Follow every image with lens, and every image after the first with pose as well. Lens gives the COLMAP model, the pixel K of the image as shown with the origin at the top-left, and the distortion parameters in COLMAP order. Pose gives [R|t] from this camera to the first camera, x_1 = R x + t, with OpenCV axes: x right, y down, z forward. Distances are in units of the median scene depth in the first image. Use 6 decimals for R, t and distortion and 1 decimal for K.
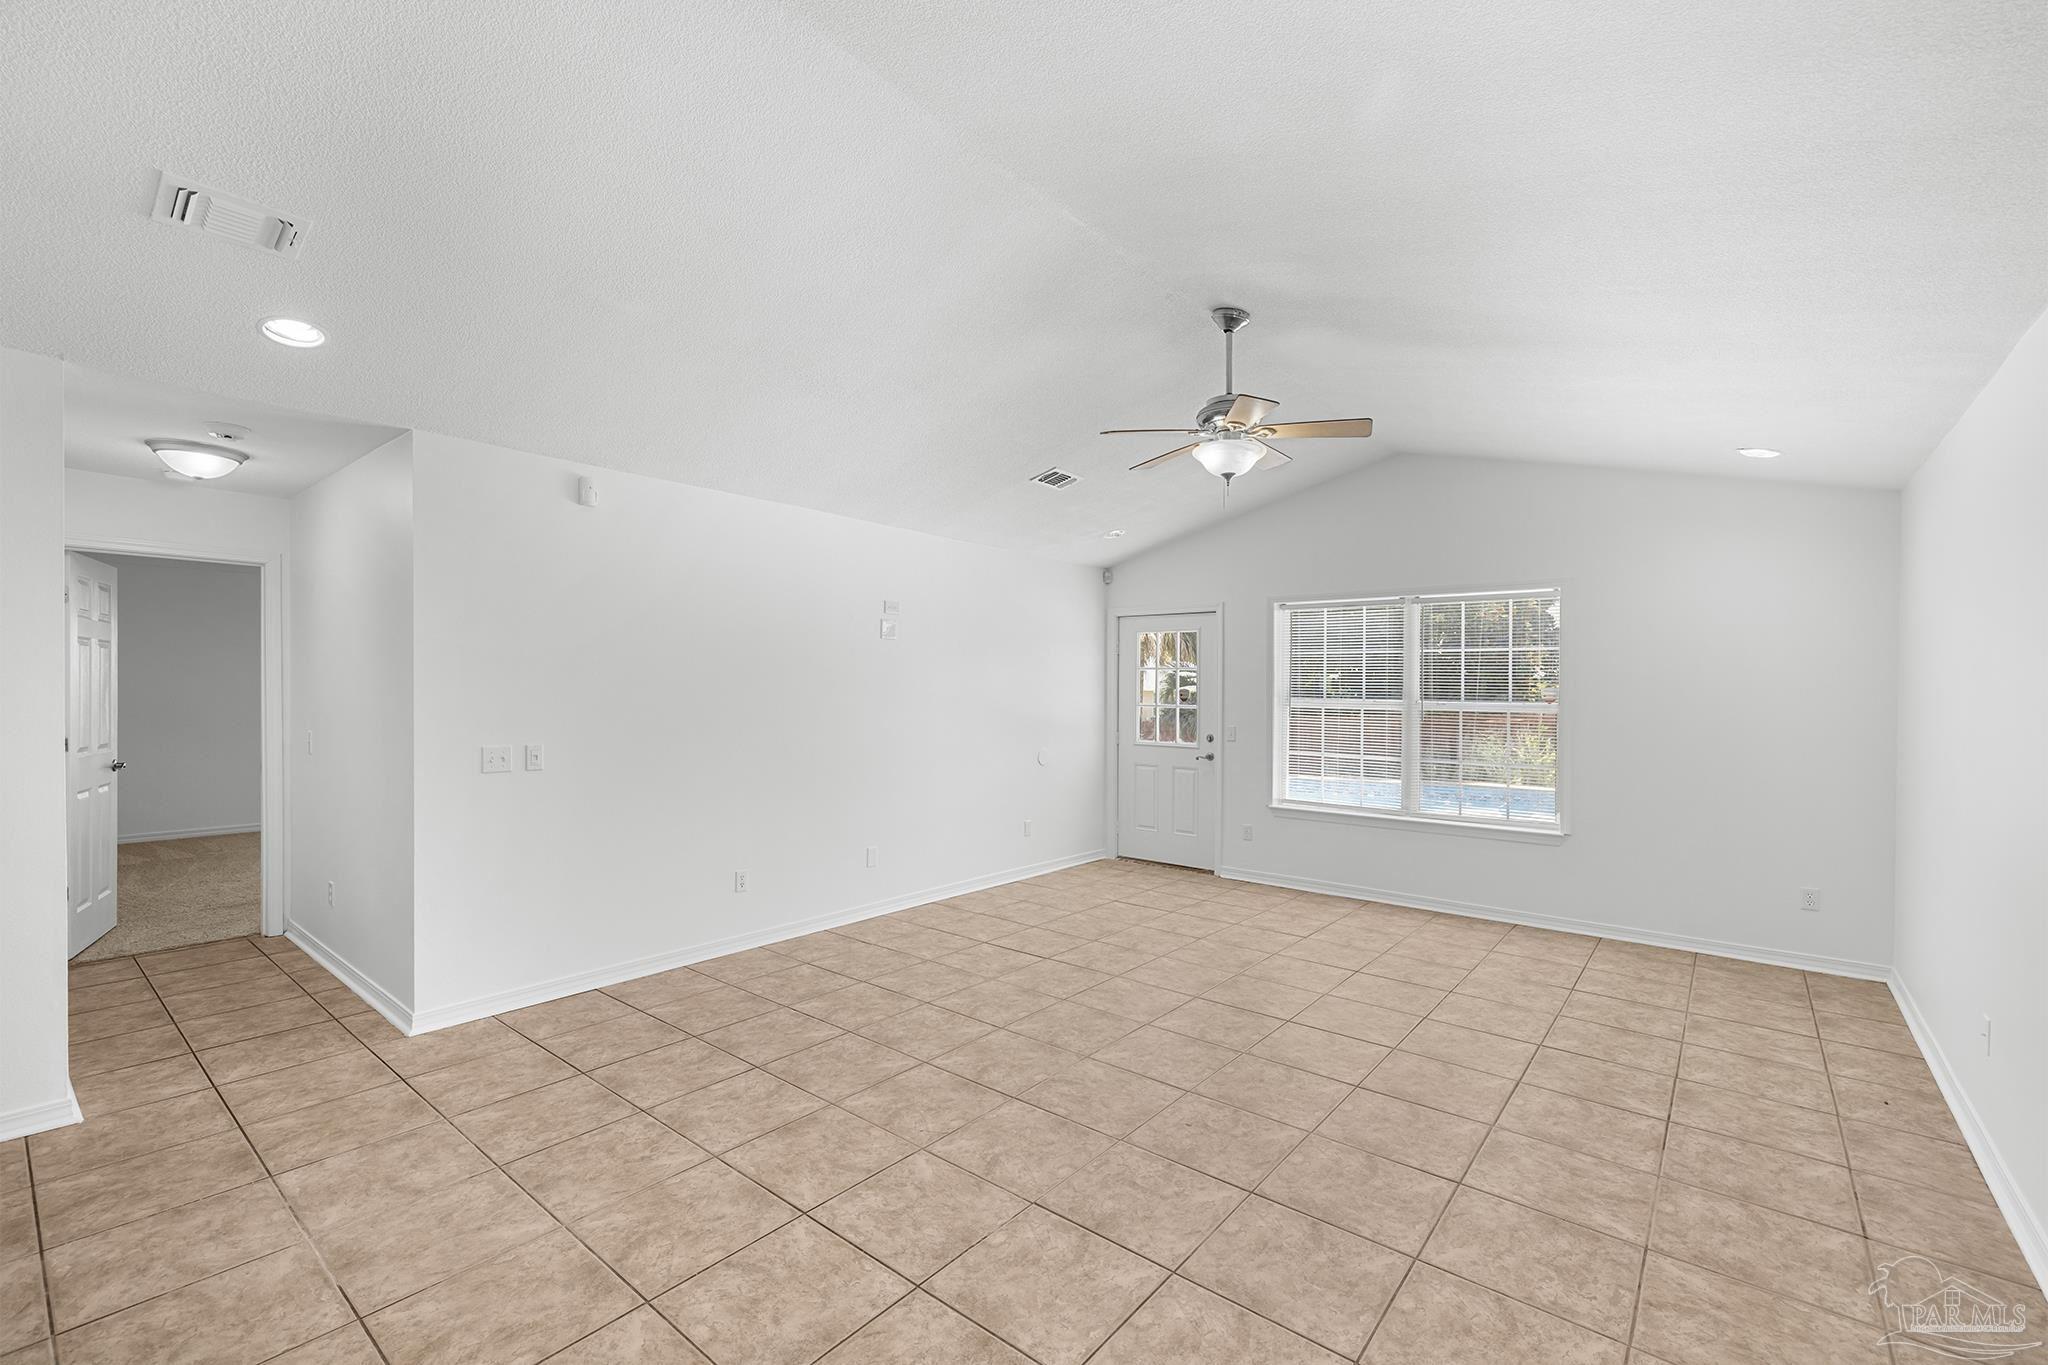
lens RADIAL K [[882.3, 0, 1024.0], [0, 882.3, 682.5], [0, 0, 1]] dist [-0.001713, 0.000639]
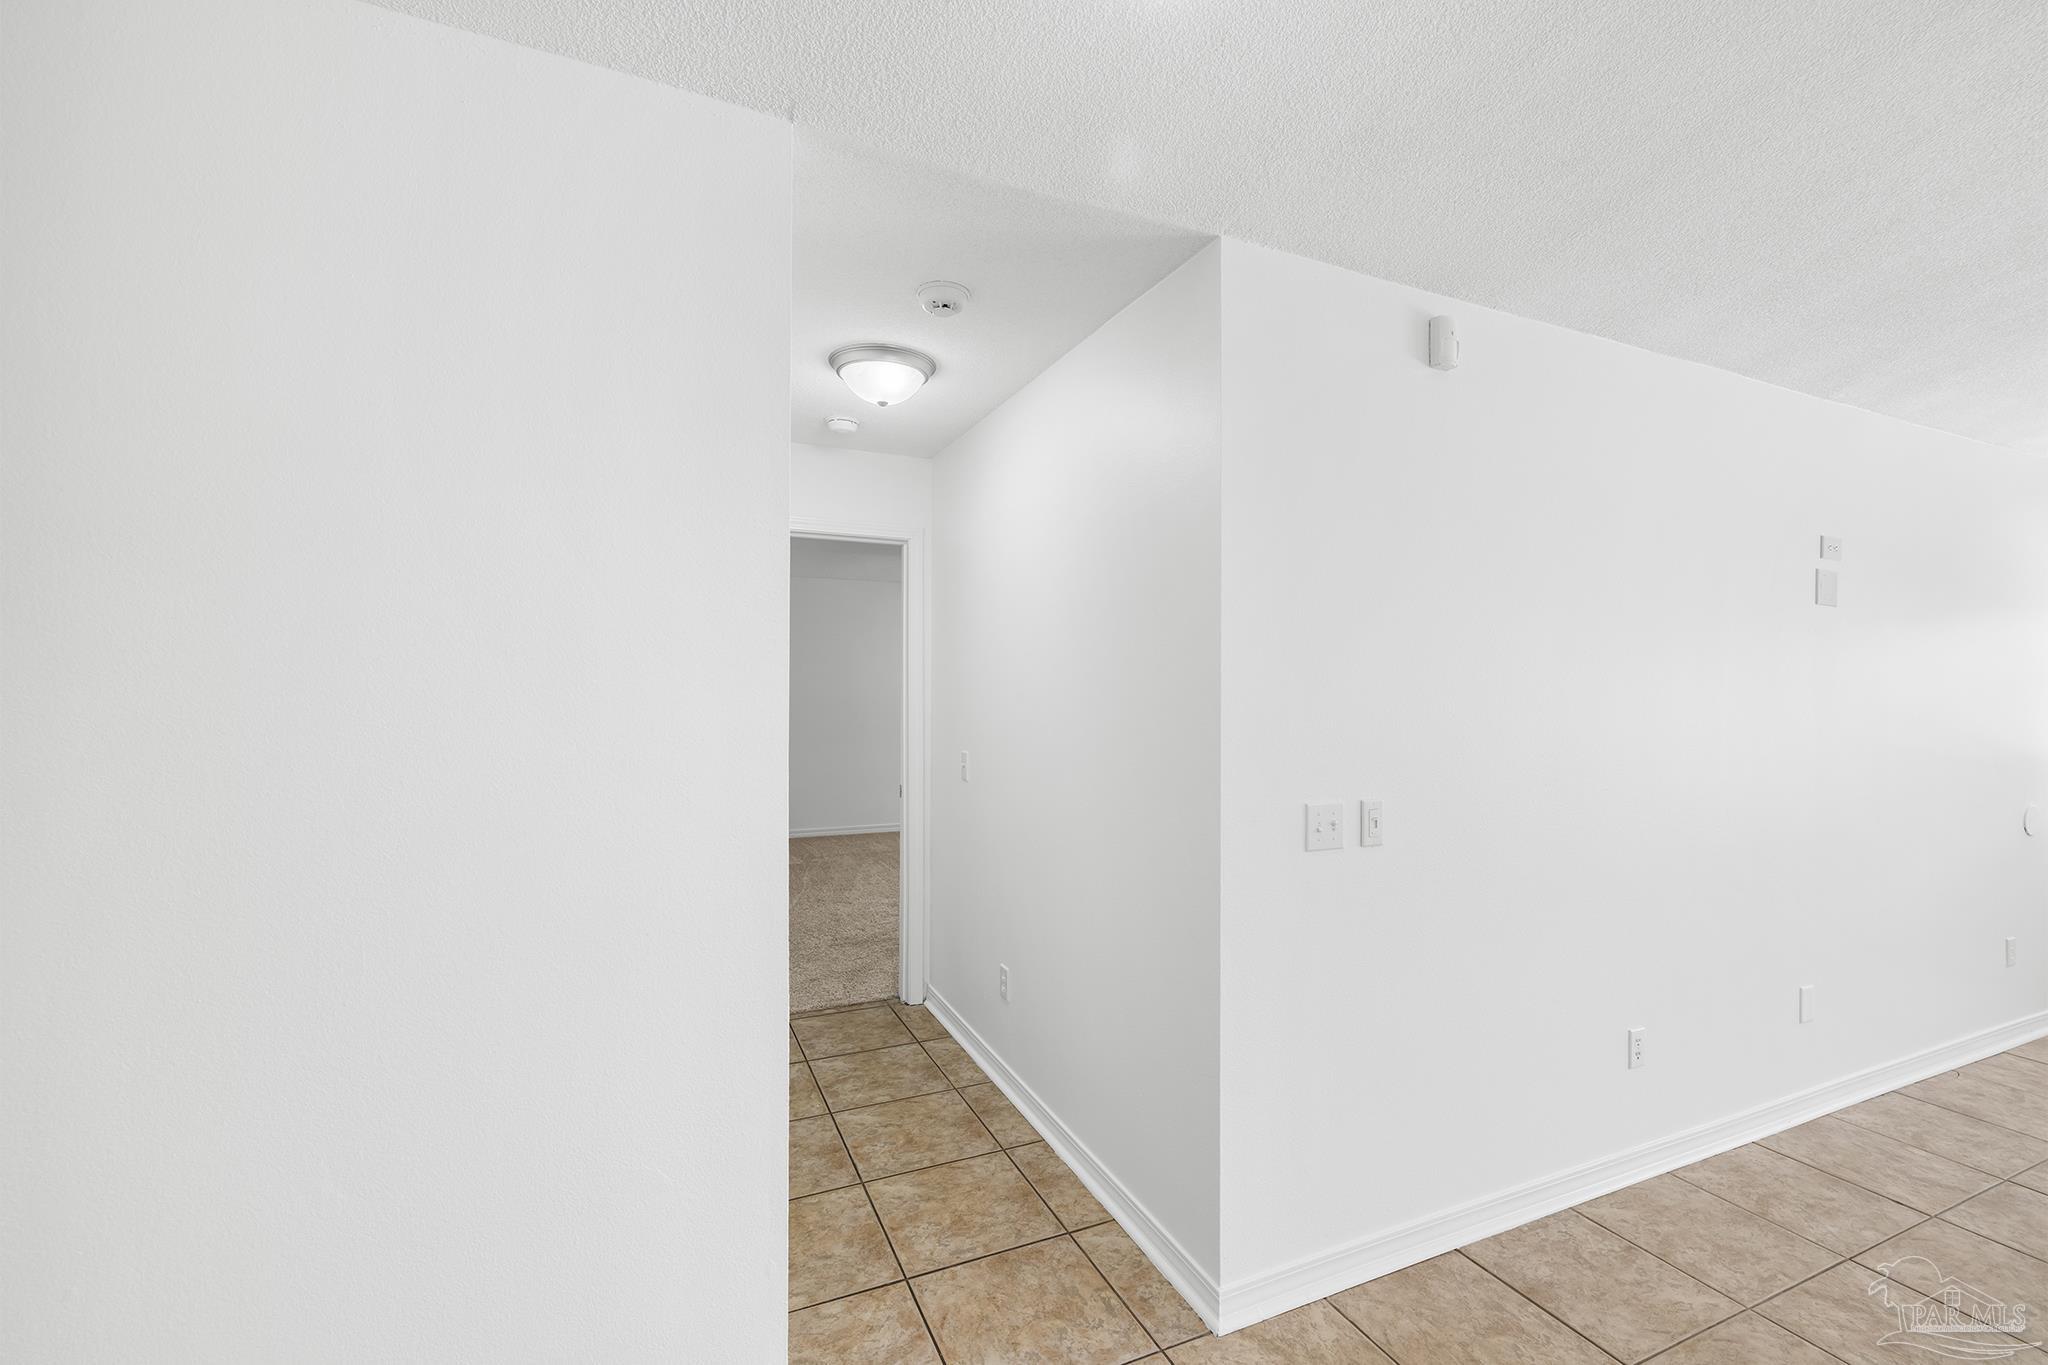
lens RADIAL K [[869.6, 0, 1024.0], [0, 869.6, 682.5], [0, 0, 1]] dist [-0.003998, 0.005026]
pose [[0.893945, -0.013042, -0.447986, -0.562692], [0.011219, 0.999914, -0.006724, -0.007055], [0.448035, 0.000985, 0.894015, 0.462042]]
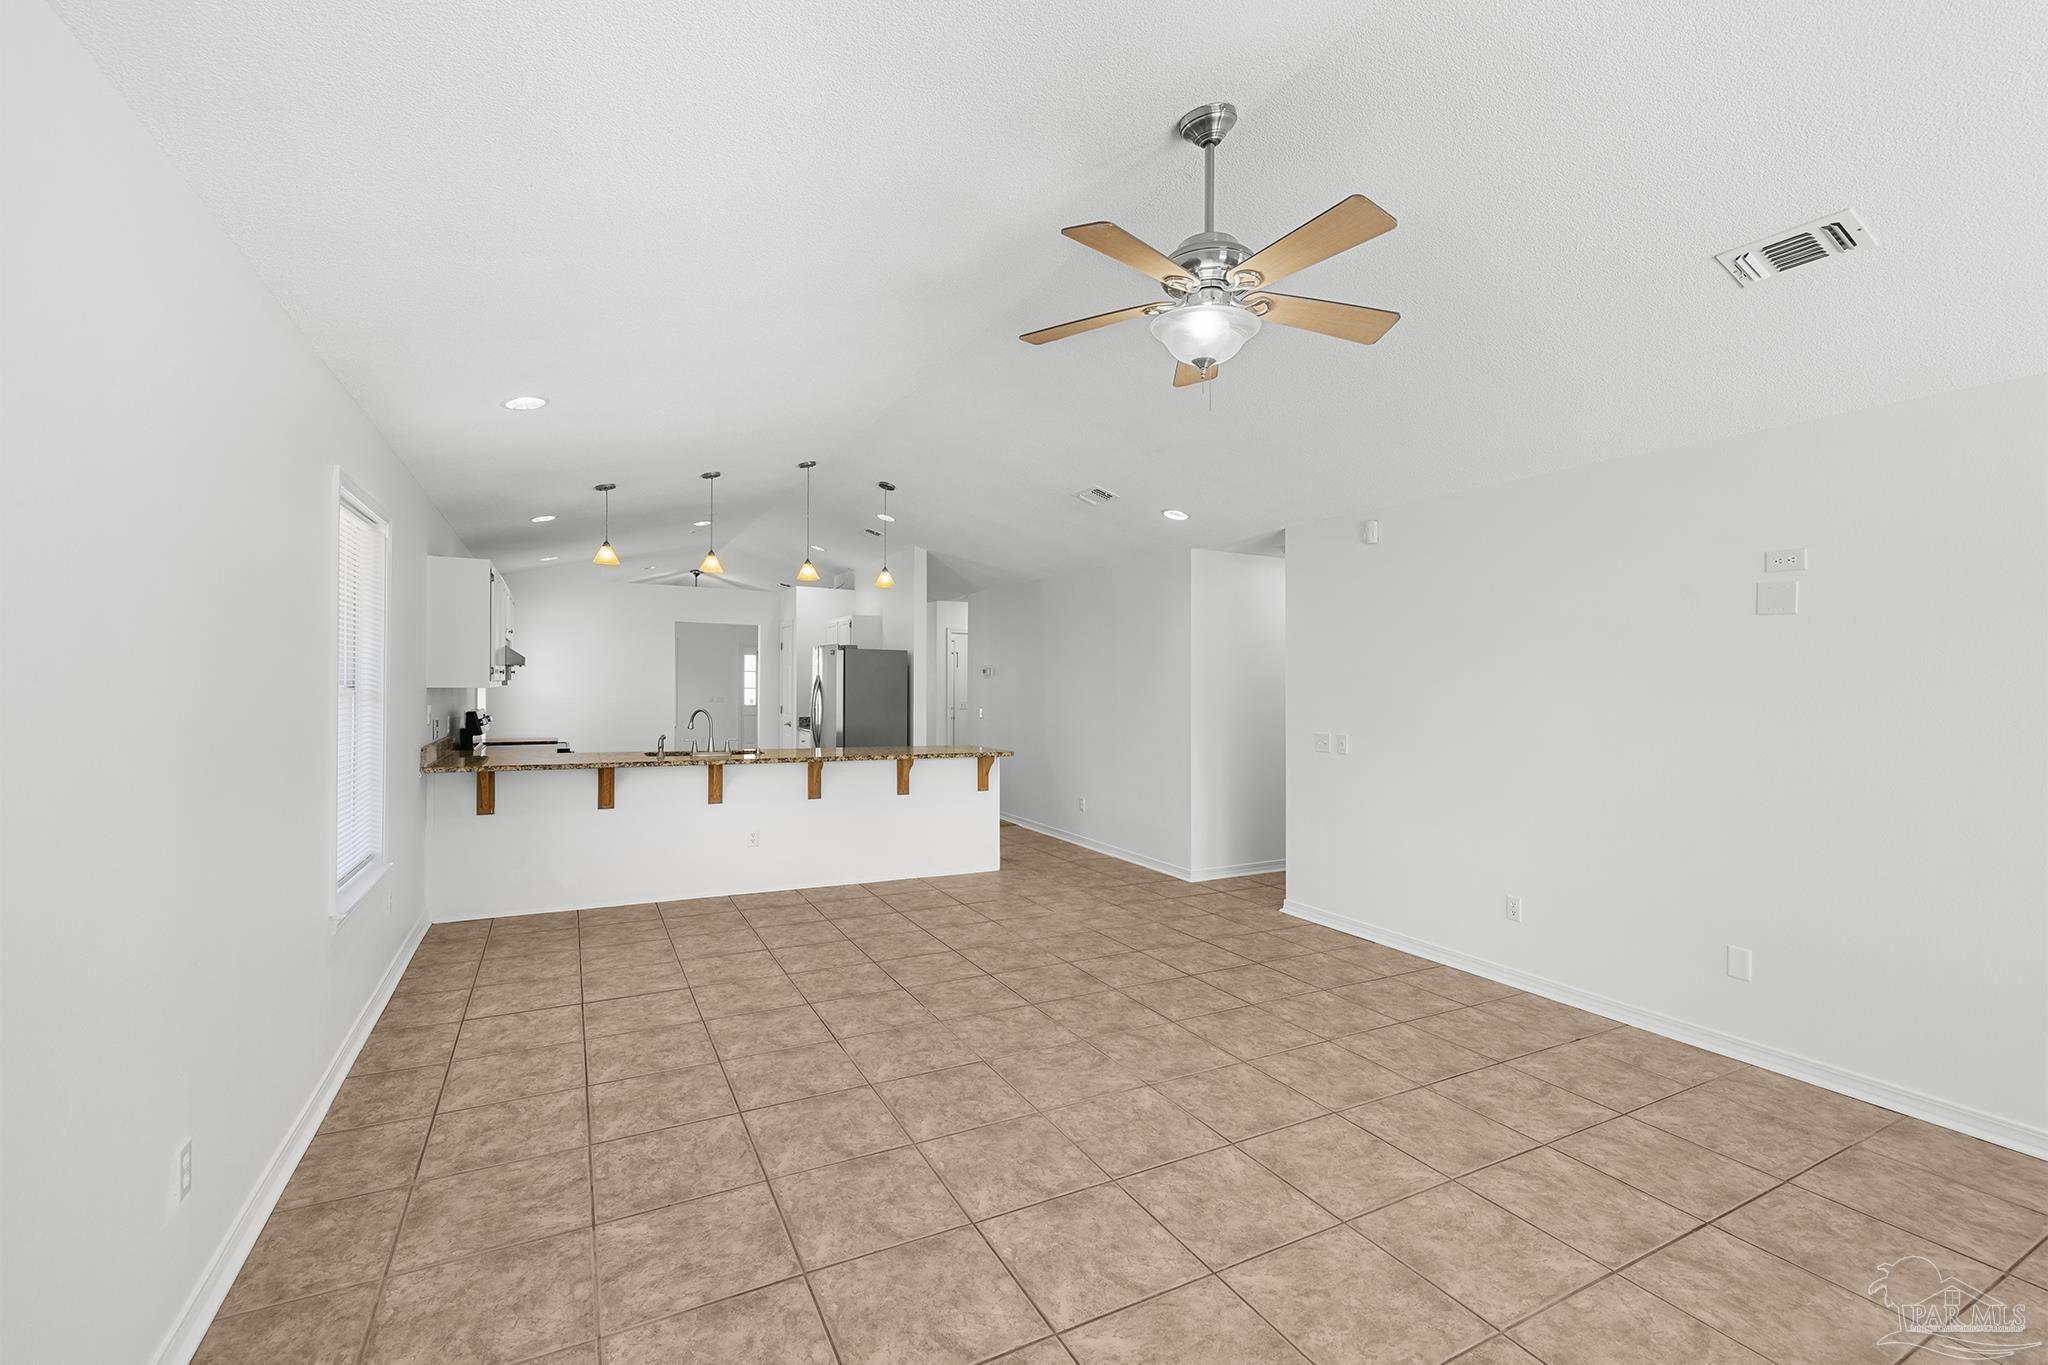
lens RADIAL K [[869.6, 0, 1024.0], [0, 869.6, 682.5], [0, 0, 1]] dist [-0.003998, 0.005026]
pose [[-0.391772, -0.017765, -0.919891, 0.939322], [-0.010884, 0.999833, -0.014674, 0.018044], [0.919998, 0.004263, -0.391900, 1.201010]]
